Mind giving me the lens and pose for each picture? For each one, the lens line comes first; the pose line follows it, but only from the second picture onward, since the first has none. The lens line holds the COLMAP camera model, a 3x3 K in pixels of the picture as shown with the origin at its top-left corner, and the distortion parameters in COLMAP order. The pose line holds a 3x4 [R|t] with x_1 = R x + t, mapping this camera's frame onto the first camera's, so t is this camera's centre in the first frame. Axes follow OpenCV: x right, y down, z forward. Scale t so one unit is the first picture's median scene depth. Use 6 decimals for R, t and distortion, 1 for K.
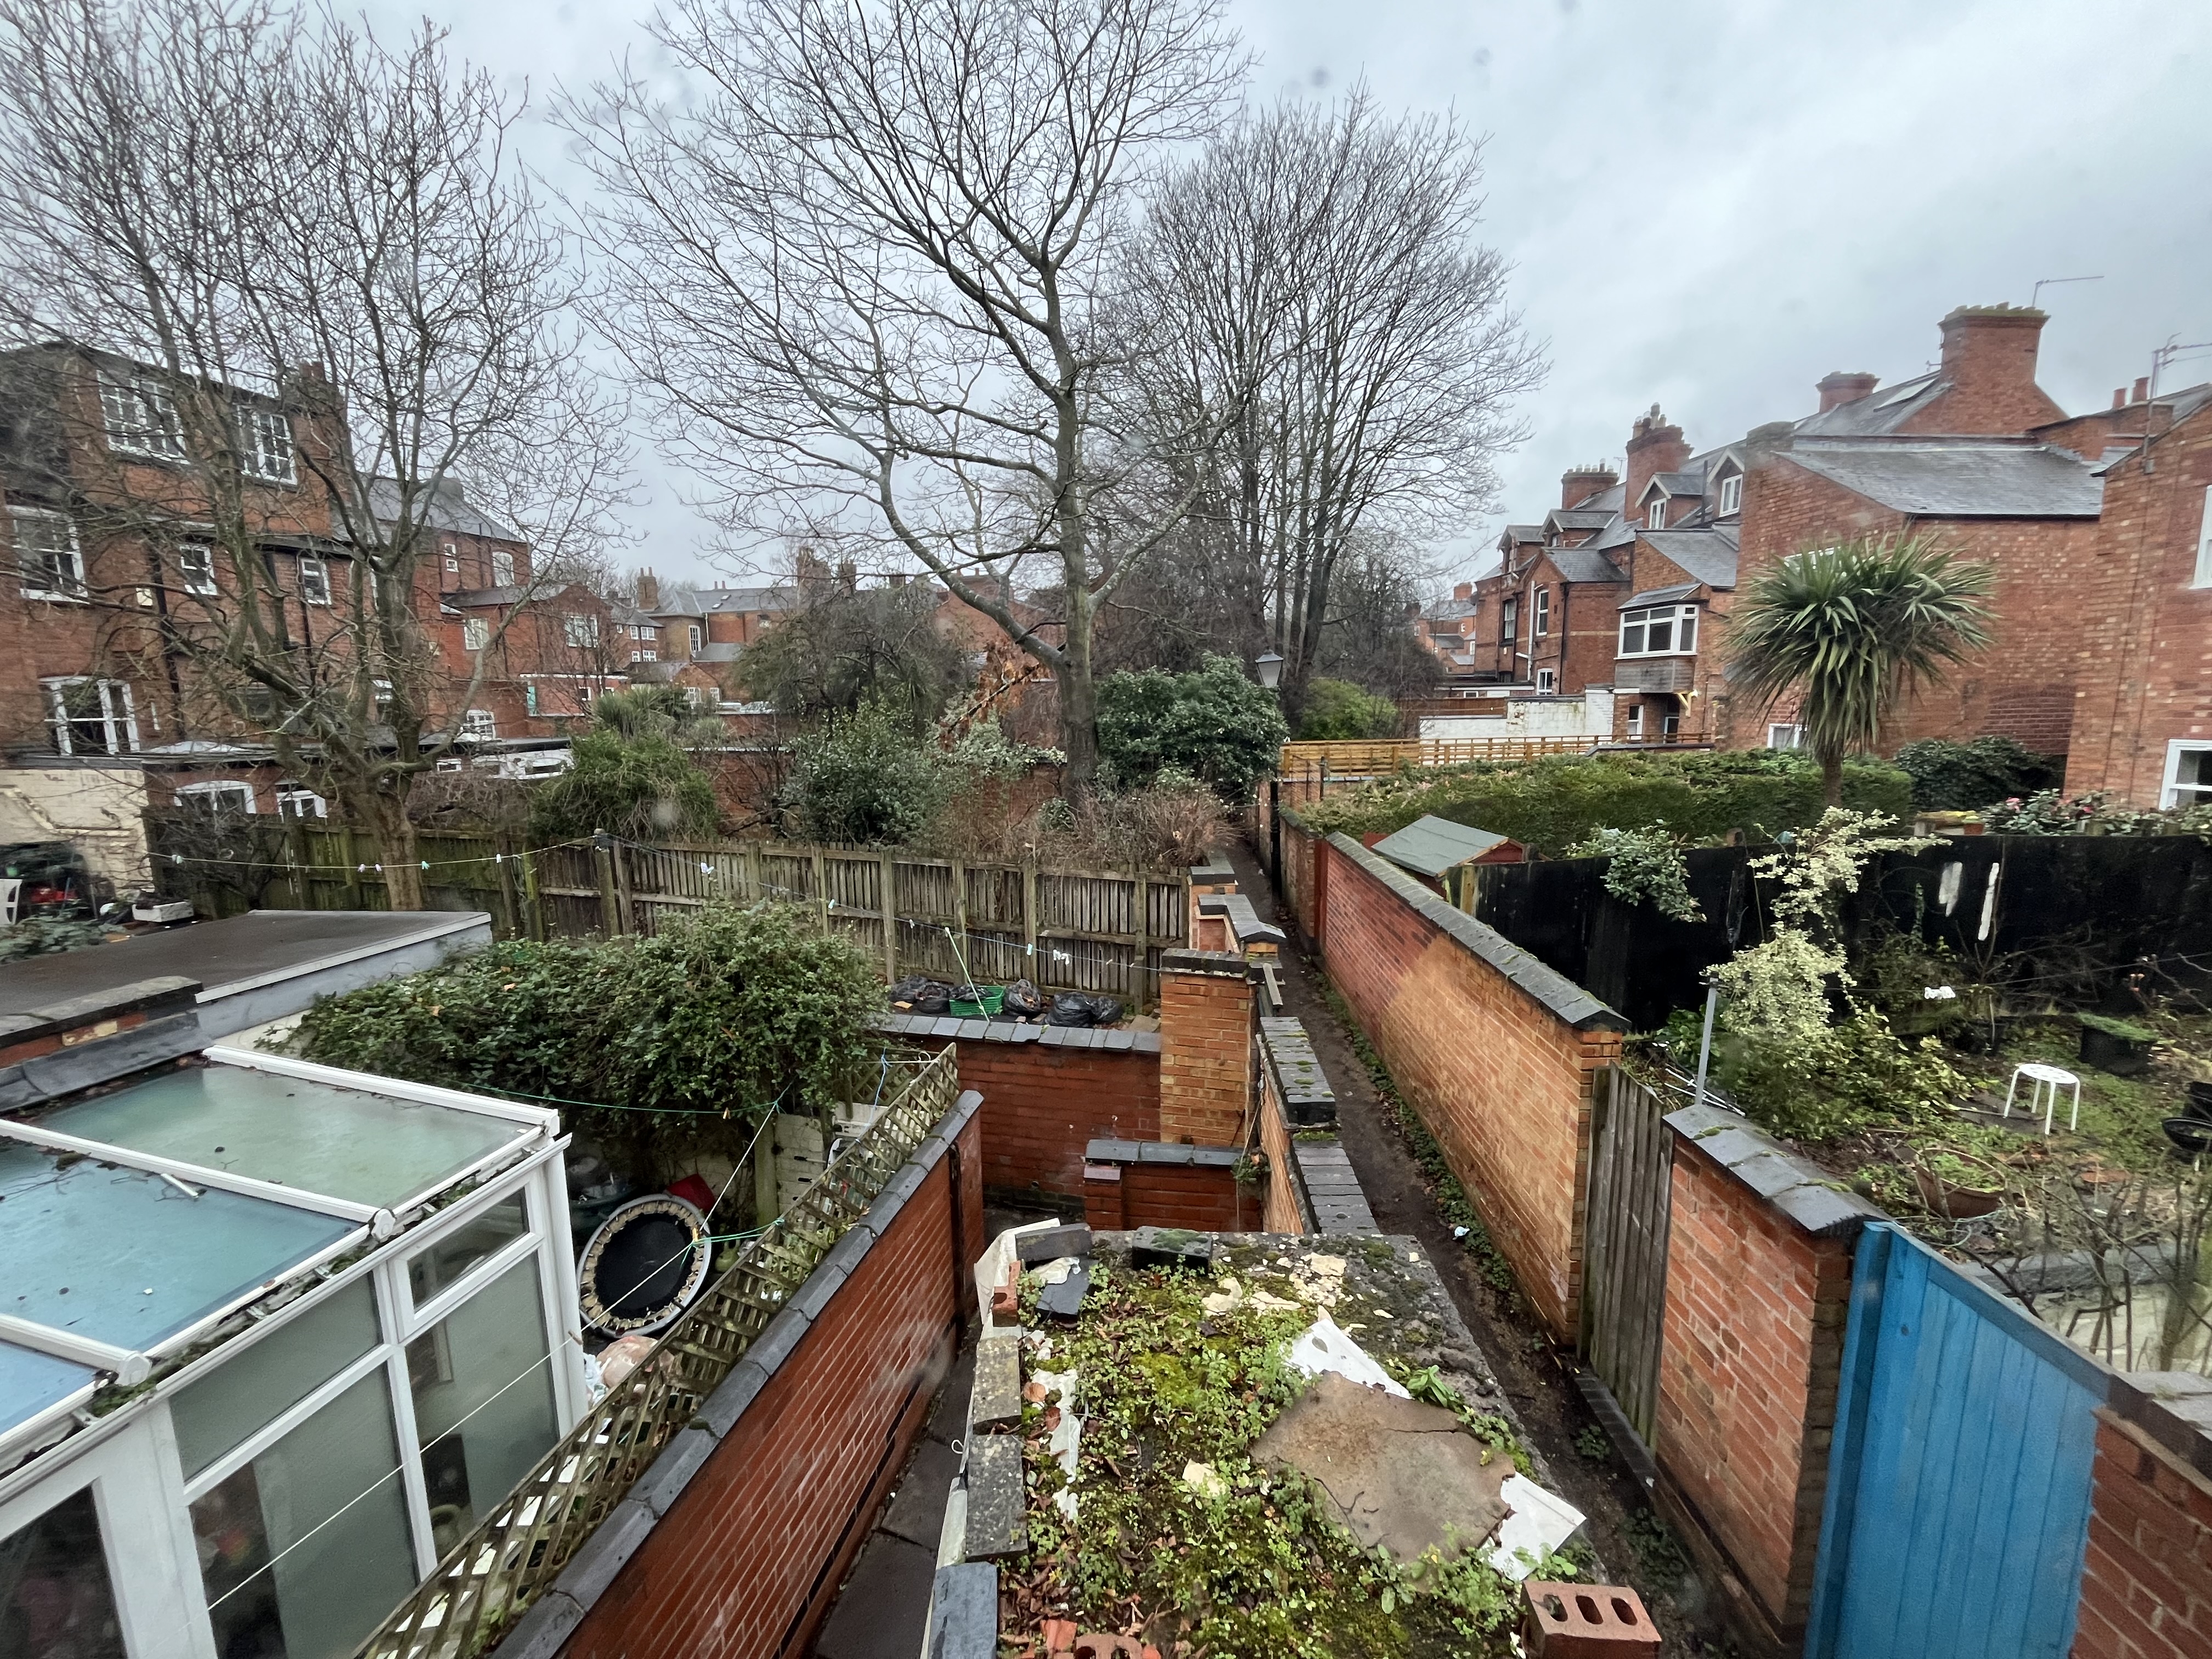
lens RADIAL K [[895.7, 0, 1101.6], [0, 895.7, 829.3], [0, 0, 1]] dist [-0.004748, -0.000041]
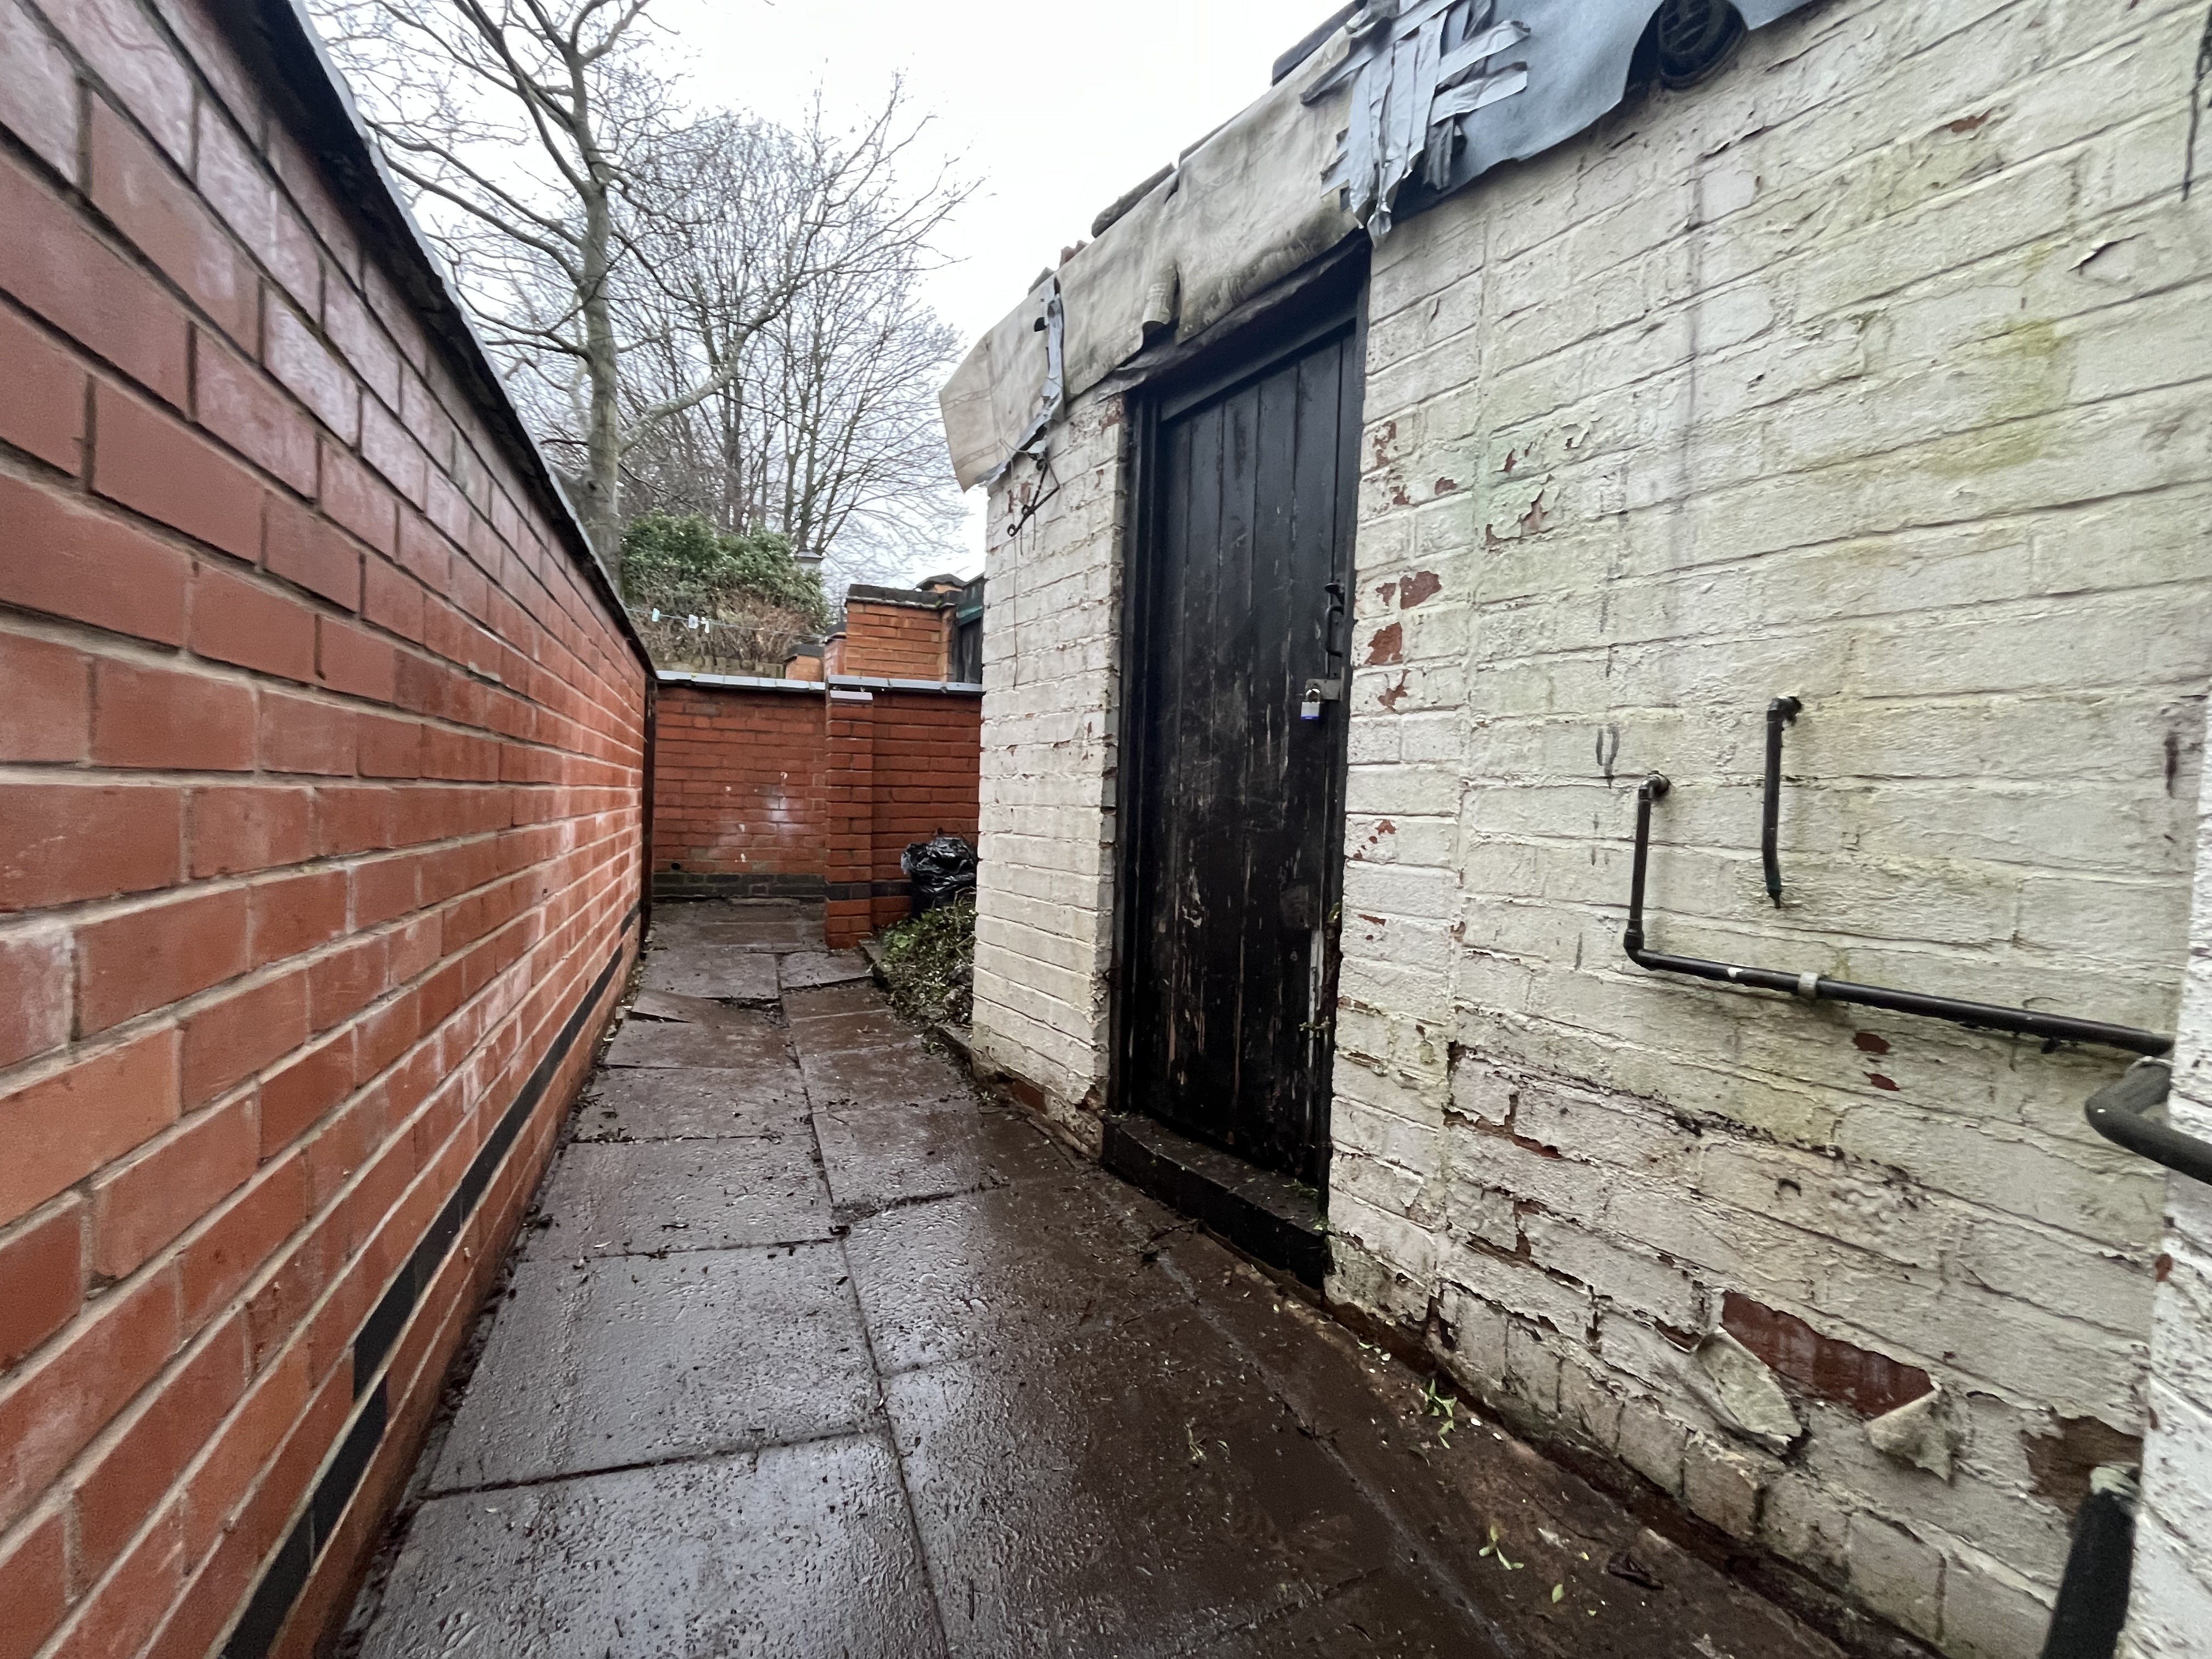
lens RADIAL K [[895.7, 0, 1101.6], [0, 895.7, 829.3], [0, 0, 1]] dist [-0.004748, -0.000041]
pose [[0.815299, 0.028059, 0.578359, -0.124967], [0.035872, 0.994459, -0.098814, 0.246291], [-0.577928, 0.101310, 0.809775, 0.053119]]
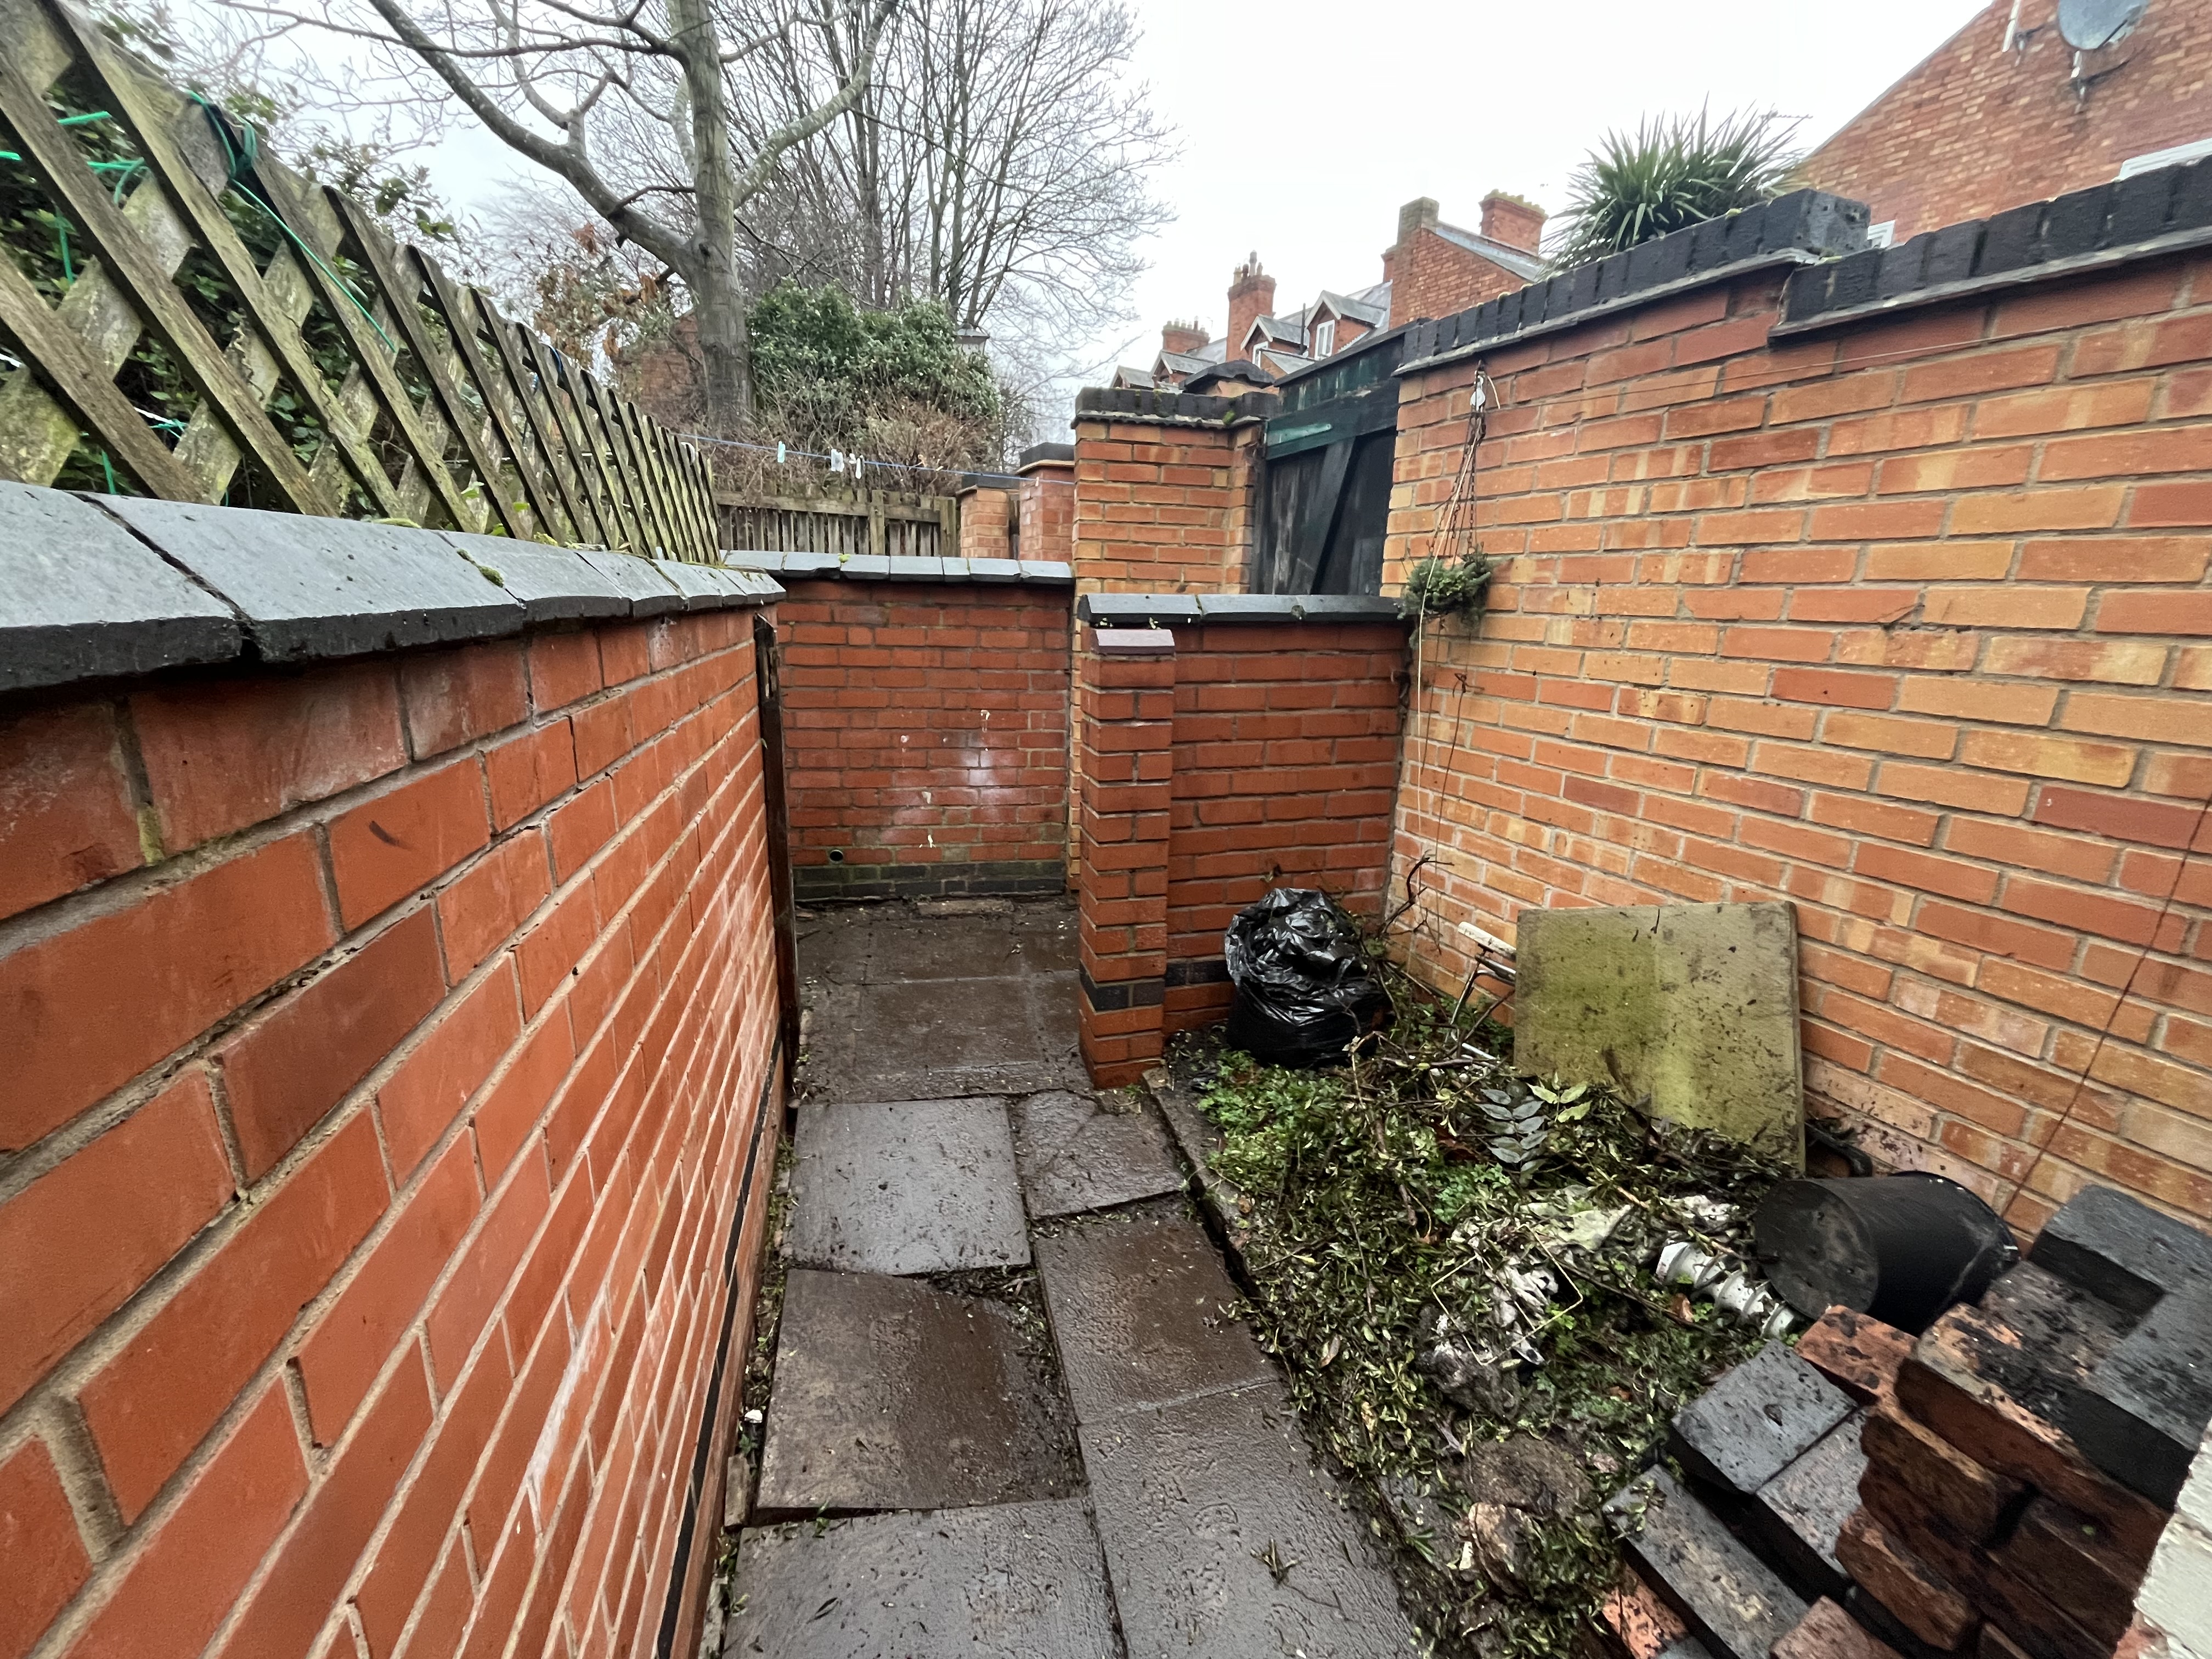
lens RADIAL K [[895.7, 0, 1101.6], [0, 895.7, 829.3], [0, 0, 1]] dist [-0.004748, -0.000041]
pose [[0.898469, -0.068146, 0.433715, -0.089231], [0.018492, 0.992877, 0.117697, 0.170657], [-0.438647, -0.097727, 0.893330, 0.232062]]
